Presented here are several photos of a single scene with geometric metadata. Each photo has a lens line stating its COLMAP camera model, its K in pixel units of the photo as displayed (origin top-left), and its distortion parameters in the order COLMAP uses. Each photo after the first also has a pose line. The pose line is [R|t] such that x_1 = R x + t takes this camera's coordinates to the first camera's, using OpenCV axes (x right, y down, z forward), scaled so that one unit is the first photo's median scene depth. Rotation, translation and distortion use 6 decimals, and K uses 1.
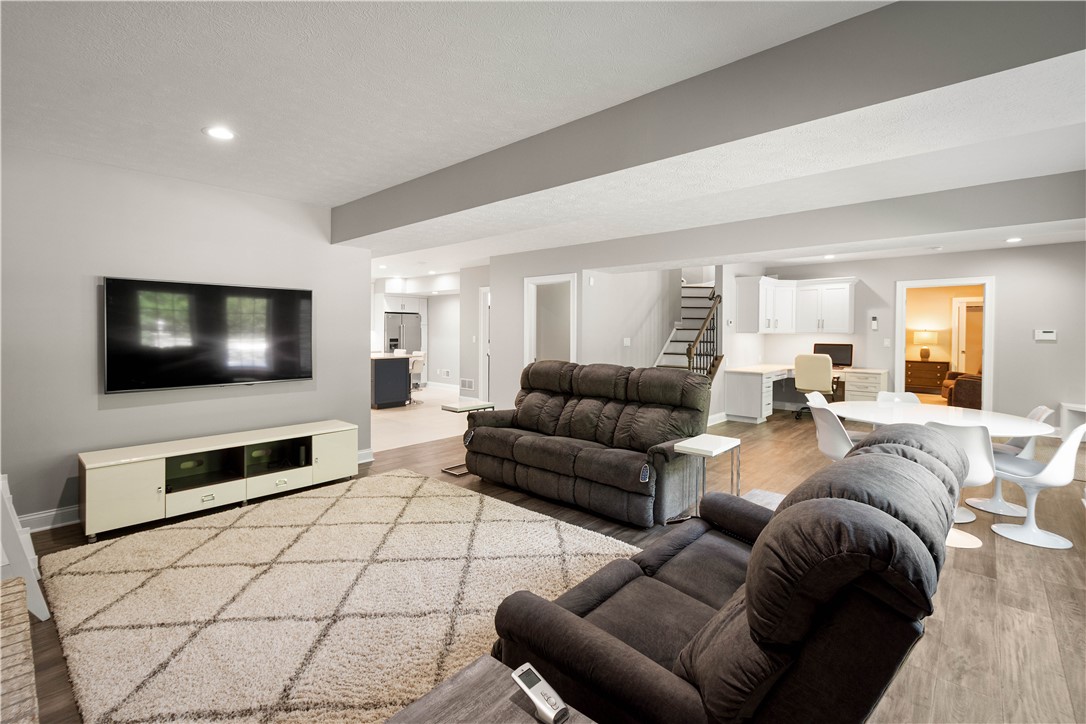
lens RADIAL K [[477.7, 0, 541.6], [0, 477.7, 358.5], [0, 0, 1]] dist [-0.003566, -0.000167]
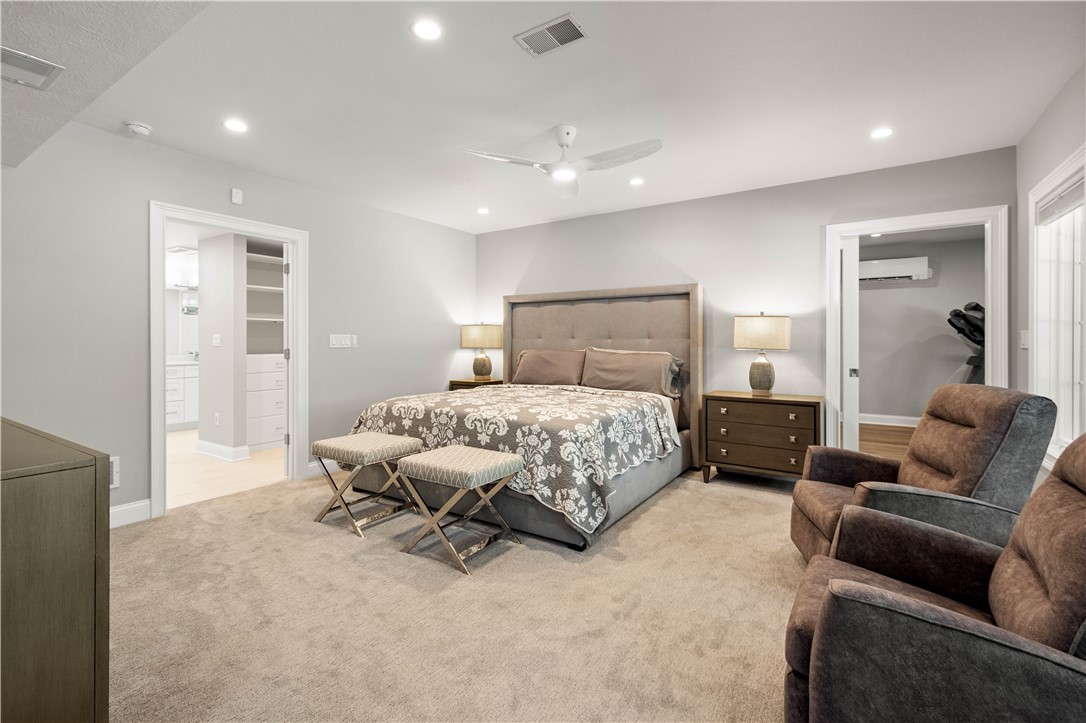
lens RADIAL K [[477.7, 0, 544.0], [0, 477.7, 354.6], [0, 0, 1]] dist [-0.003566, -0.000167]
pose [[0.989650, -0.004696, 0.143422, 0.587509], [0.006660, 0.999890, -0.013216, -0.024033], [-0.143344, 0.014034, 0.989573, 0.660818]]
